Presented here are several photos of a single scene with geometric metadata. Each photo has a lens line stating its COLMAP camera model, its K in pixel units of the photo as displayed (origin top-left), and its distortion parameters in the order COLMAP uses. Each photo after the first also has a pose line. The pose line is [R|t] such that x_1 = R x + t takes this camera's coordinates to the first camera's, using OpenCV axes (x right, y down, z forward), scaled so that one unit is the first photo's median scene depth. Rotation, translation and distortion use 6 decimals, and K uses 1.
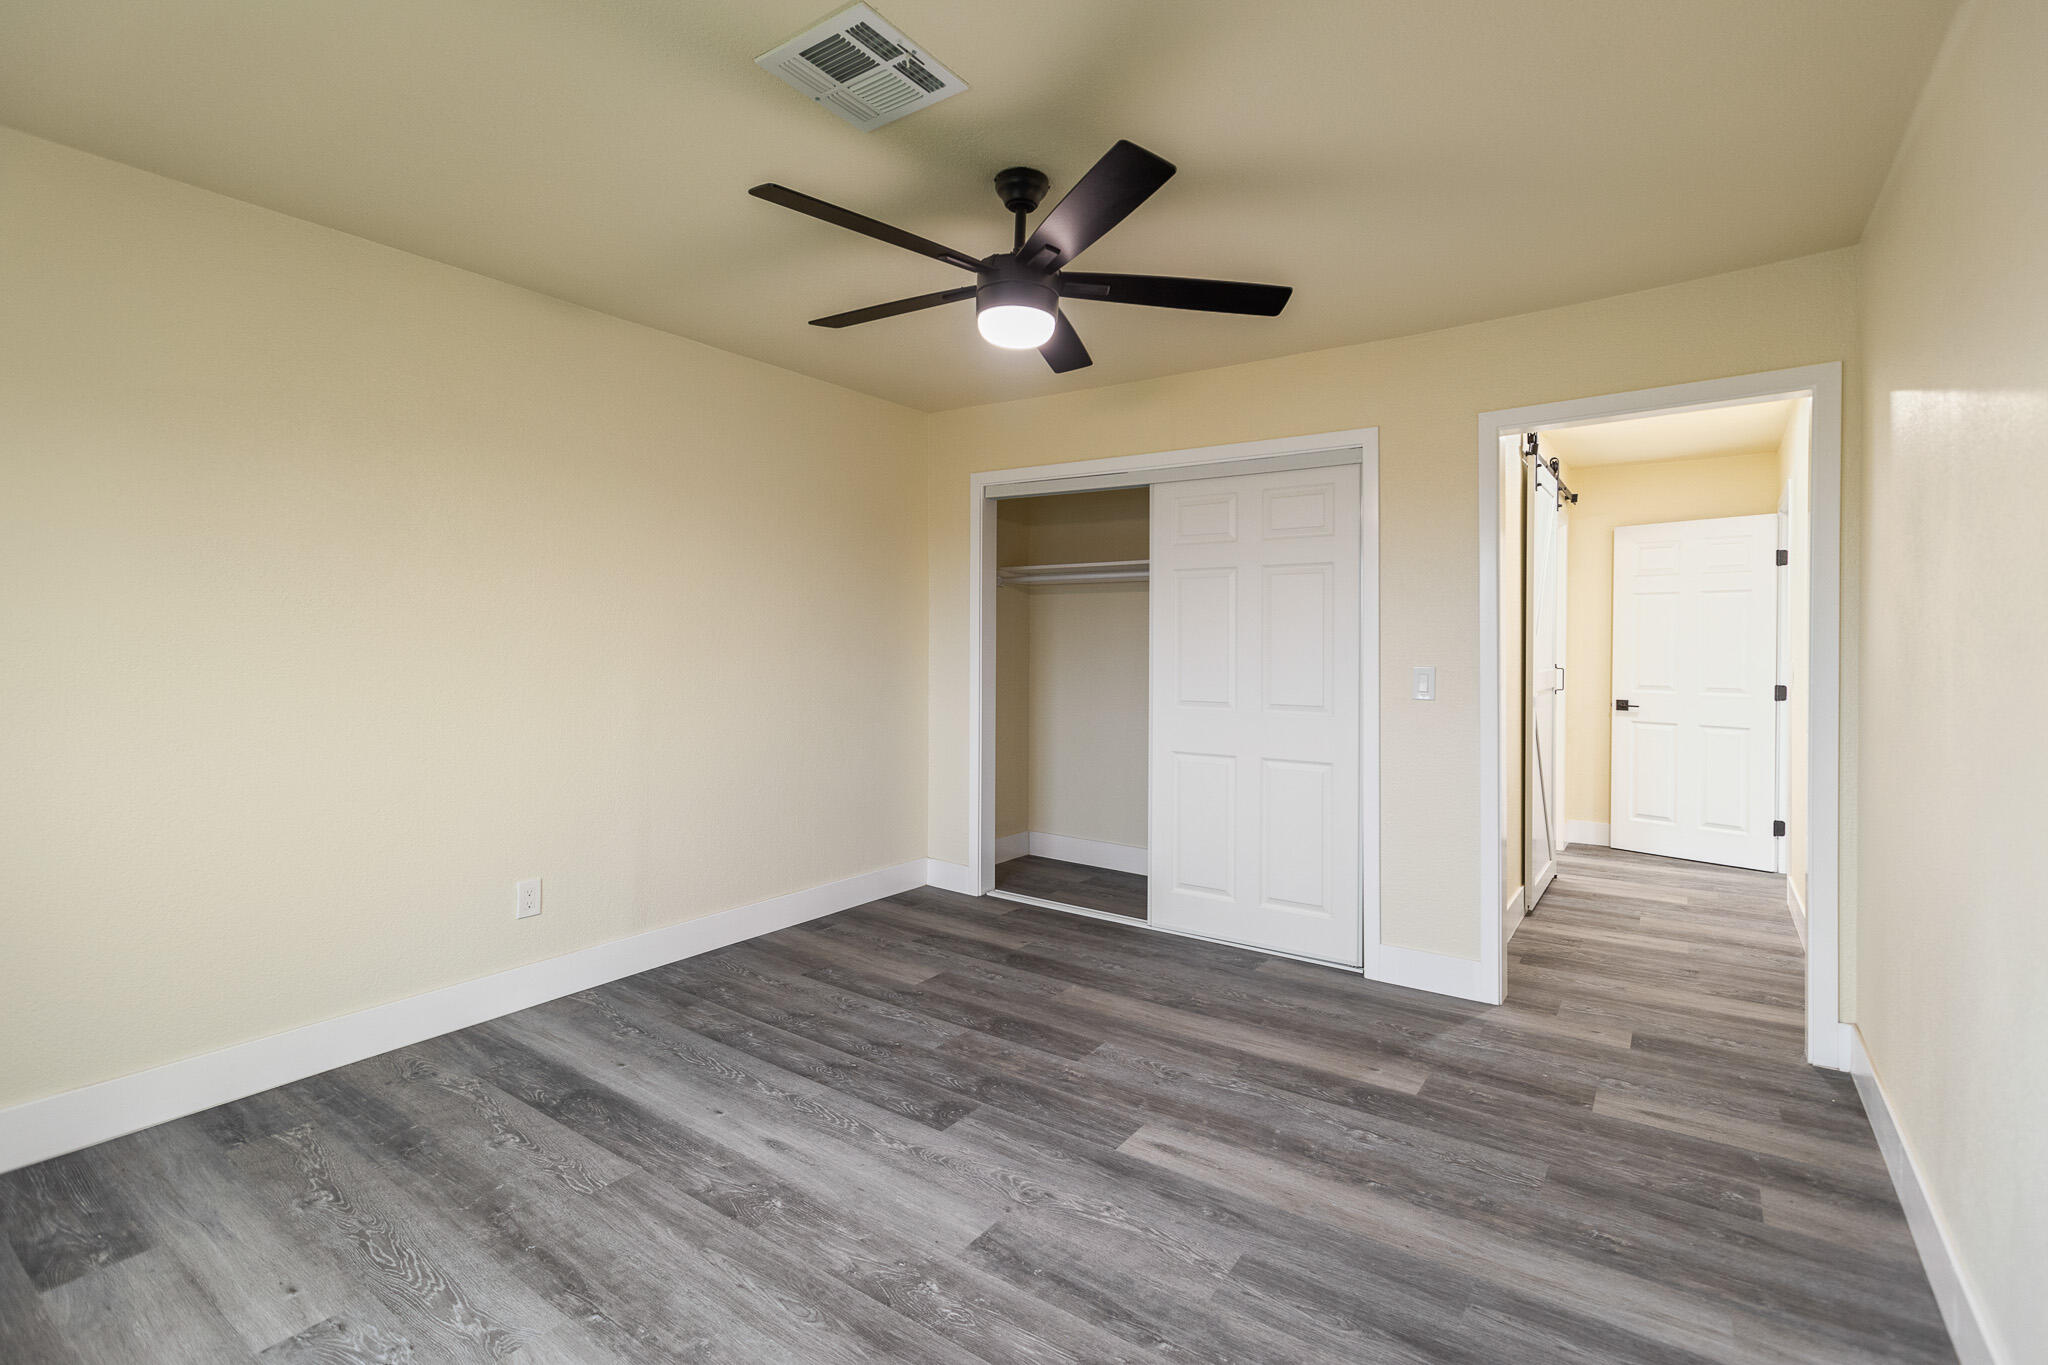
lens RADIAL K [[931.2, 0, 1027.2], [0, 931.2, 649.2], [0, 0, 1]] dist [0.000822, -0.000044]
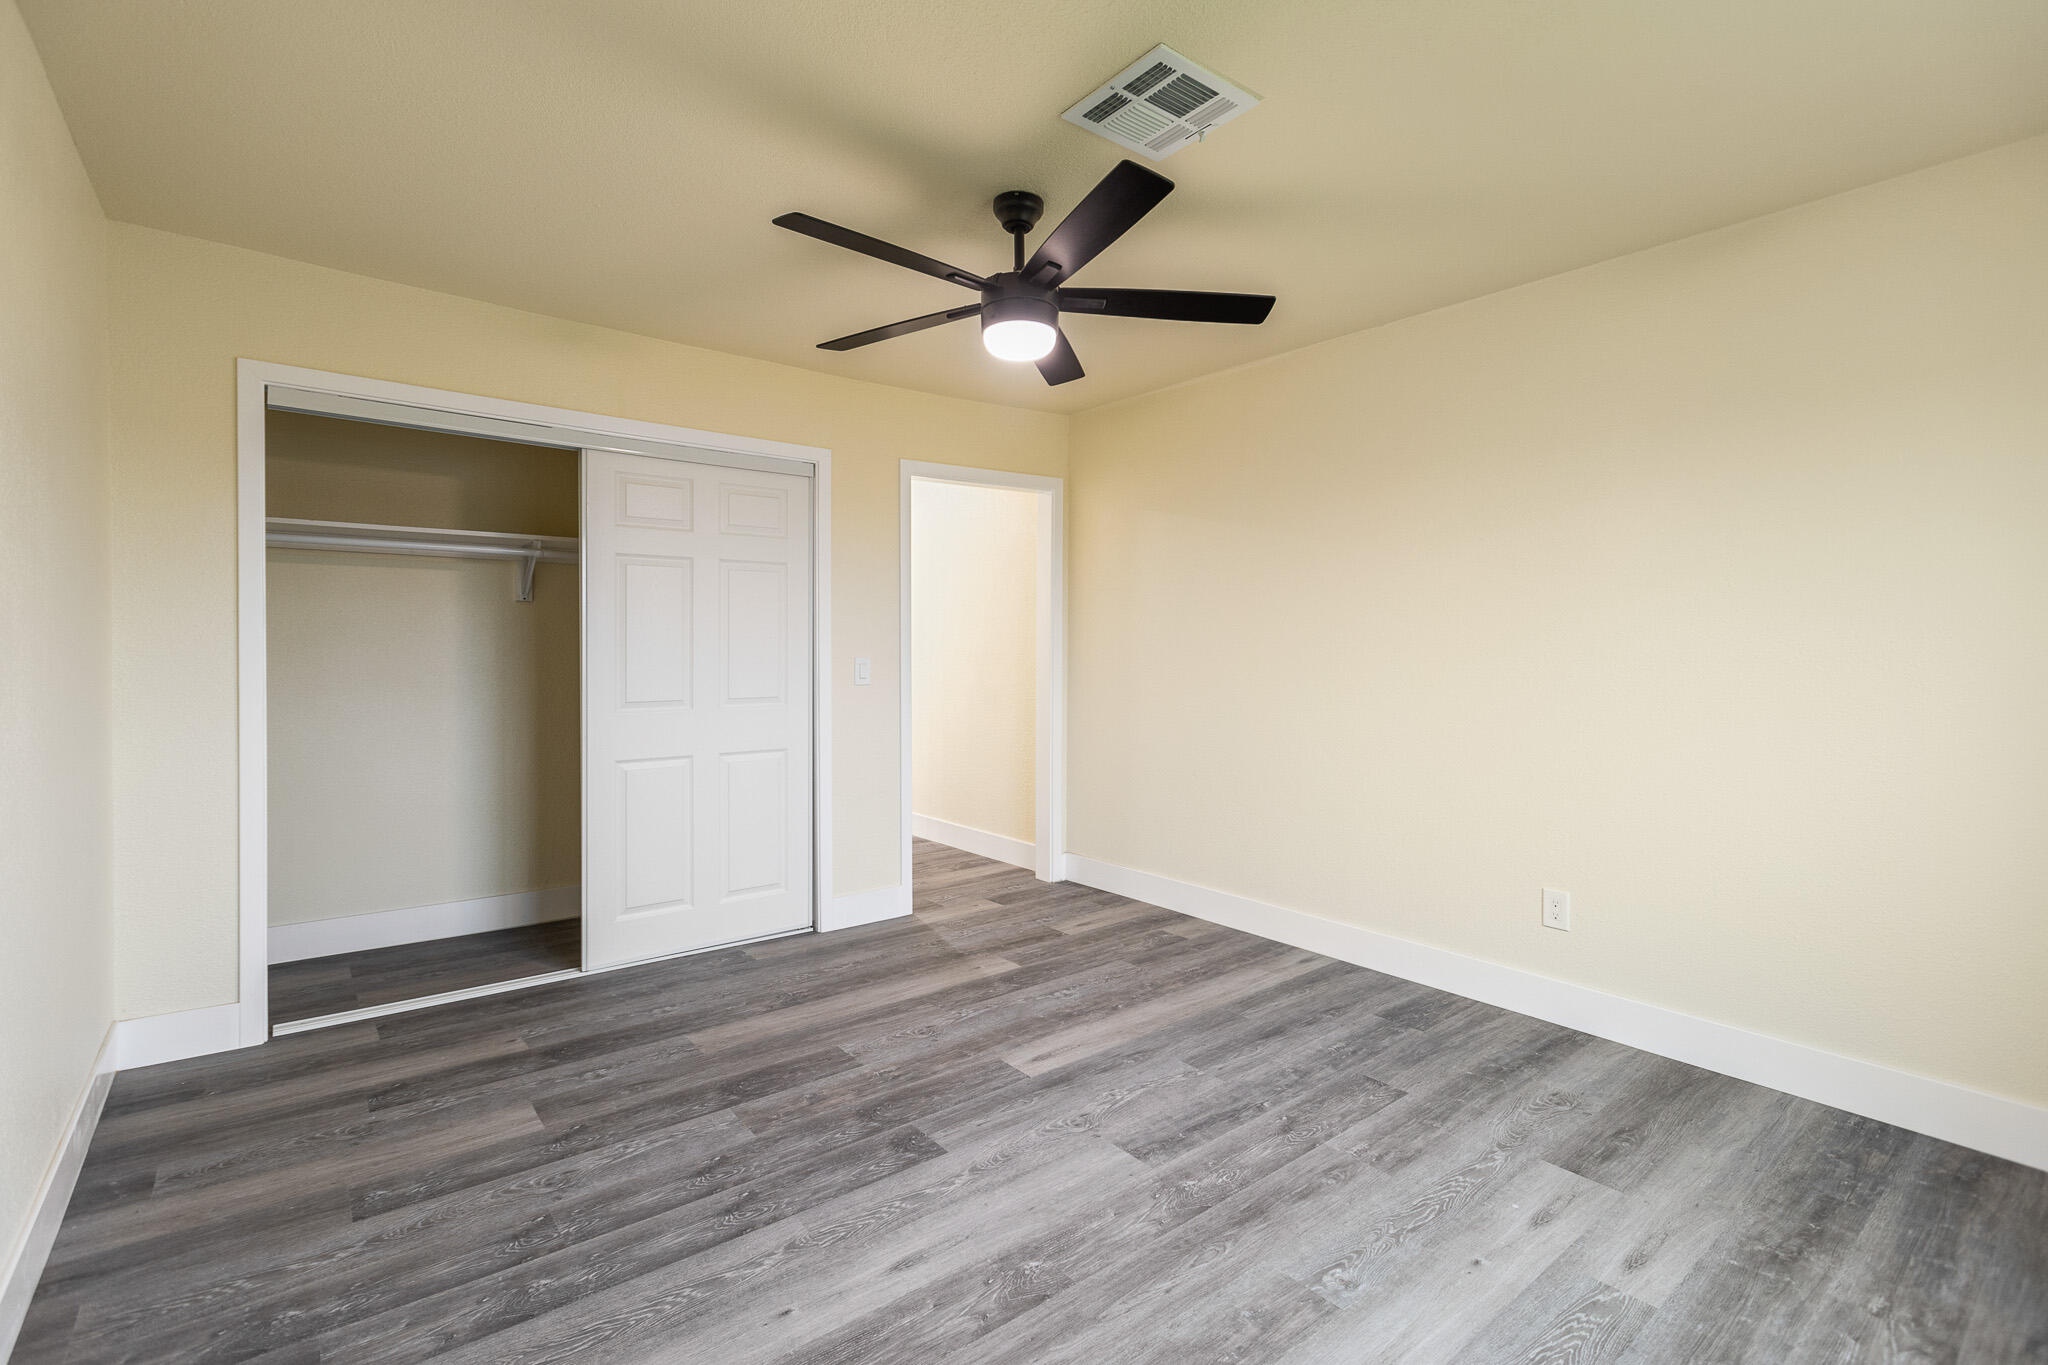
lens RADIAL K [[931.2, 0, 1027.2], [0, 931.2, 649.2], [0, 0, 1]] dist [0.000822, -0.000044]
pose [[0.287415, -0.010573, 0.957748, -0.857177], [0.003563, 0.999944, 0.009969, -0.003970], [-0.957800, 0.000547, 0.287436, 0.571985]]
